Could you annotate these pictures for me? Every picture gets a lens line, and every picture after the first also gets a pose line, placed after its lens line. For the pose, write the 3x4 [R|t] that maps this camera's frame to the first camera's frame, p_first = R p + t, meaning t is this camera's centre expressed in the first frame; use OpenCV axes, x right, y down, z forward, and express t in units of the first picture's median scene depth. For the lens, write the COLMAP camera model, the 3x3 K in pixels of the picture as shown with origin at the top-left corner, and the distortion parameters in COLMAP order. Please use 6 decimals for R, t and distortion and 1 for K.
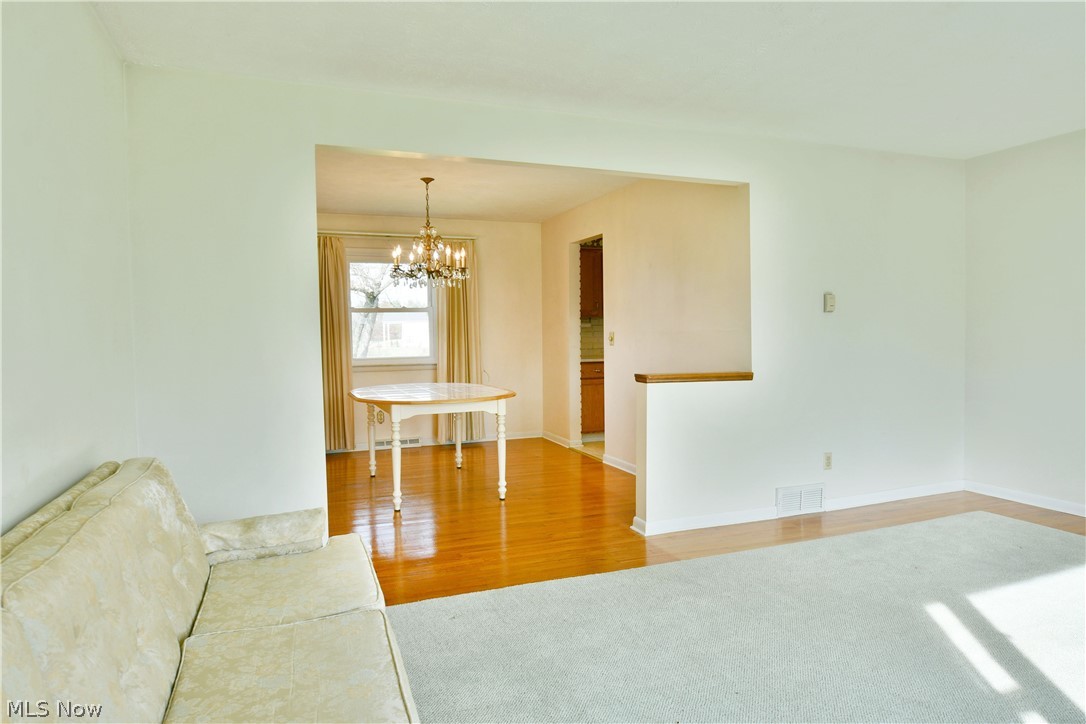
lens RADIAL K [[656.8, 0, 539.2], [0, 656.8, 337.5], [0, 0, 1]] dist [-0.015073, -0.000789]
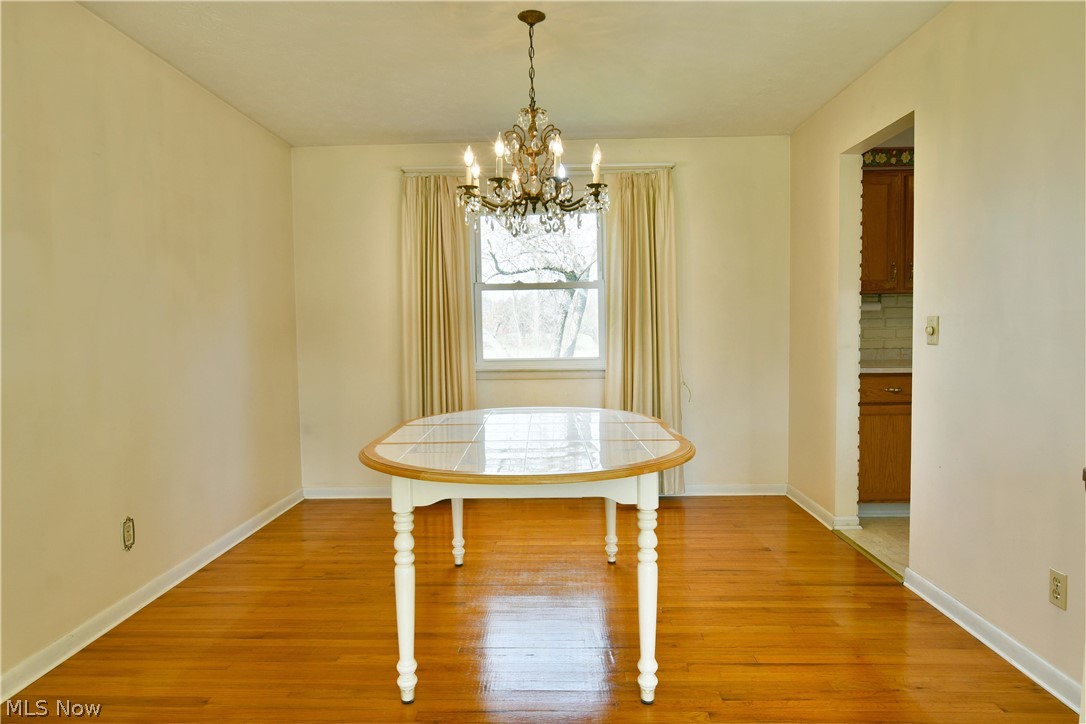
lens RADIAL K [[659.7, 0, 540.6], [0, 659.7, 352.8], [0, 0, 1]] dist [-0.006735, -0.000746]
pose [[0.923772, 0.016315, -0.382595, 0.027736], [-0.003082, 0.999376, 0.035176, 0.001562], [0.382931, -0.031315, 0.923246, 0.398312]]
